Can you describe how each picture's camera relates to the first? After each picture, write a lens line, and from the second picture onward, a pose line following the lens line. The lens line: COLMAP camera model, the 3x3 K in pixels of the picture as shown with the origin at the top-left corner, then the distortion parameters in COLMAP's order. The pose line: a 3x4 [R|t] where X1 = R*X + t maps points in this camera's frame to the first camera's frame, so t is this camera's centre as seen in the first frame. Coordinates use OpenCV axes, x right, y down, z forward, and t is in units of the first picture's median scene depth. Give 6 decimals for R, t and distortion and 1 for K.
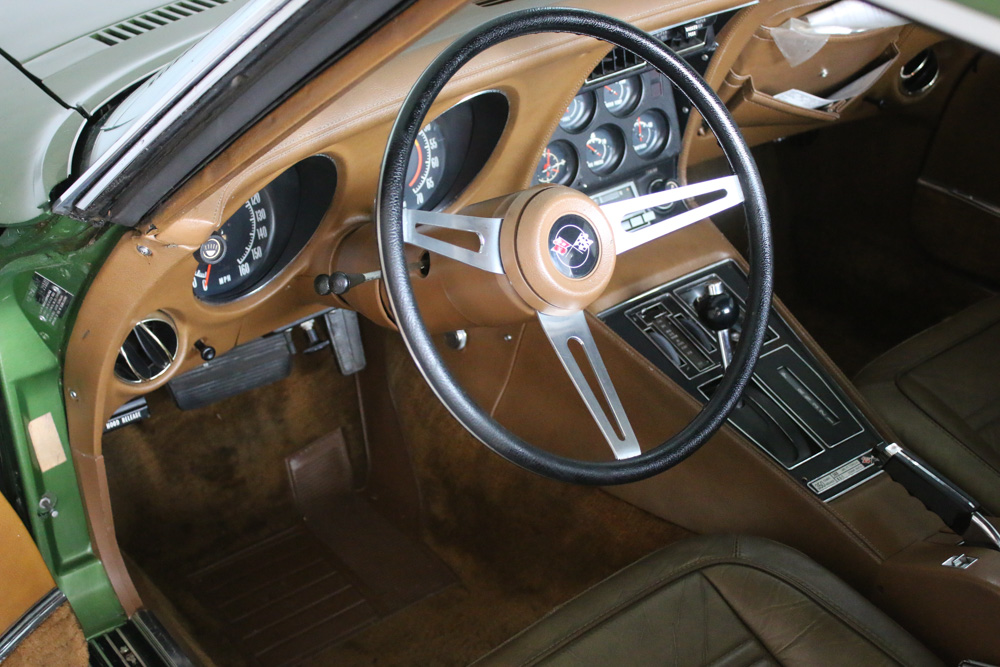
lens RADIAL K [[1509.1, 0, 499.8], [0, 1509.1, 331.2], [0, 0, 1]] dist [-0.026902, 0.000000]
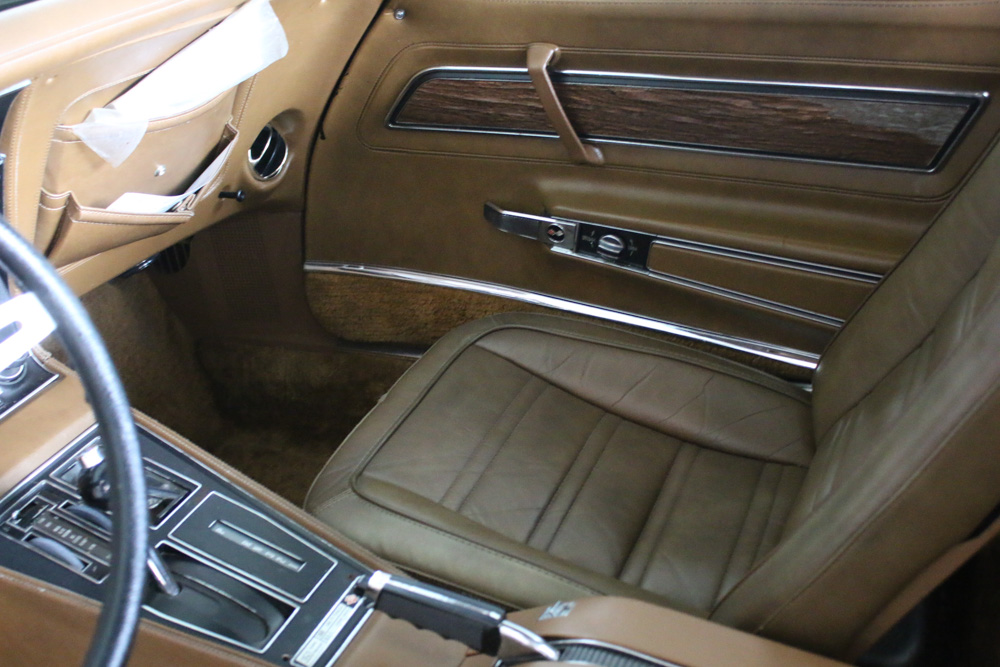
lens RADIAL K [[1226.7, 0, 498.2], [0, 1226.7, 332.5], [0, 0, 1]] dist [-0.074870, 0.000000]
pose [[0.872456, -0.290404, 0.393048, 0.090495], [0.323423, 0.946066, -0.018905, -0.009639], [-0.366359, 0.143615, 0.919324, 0.329792]]
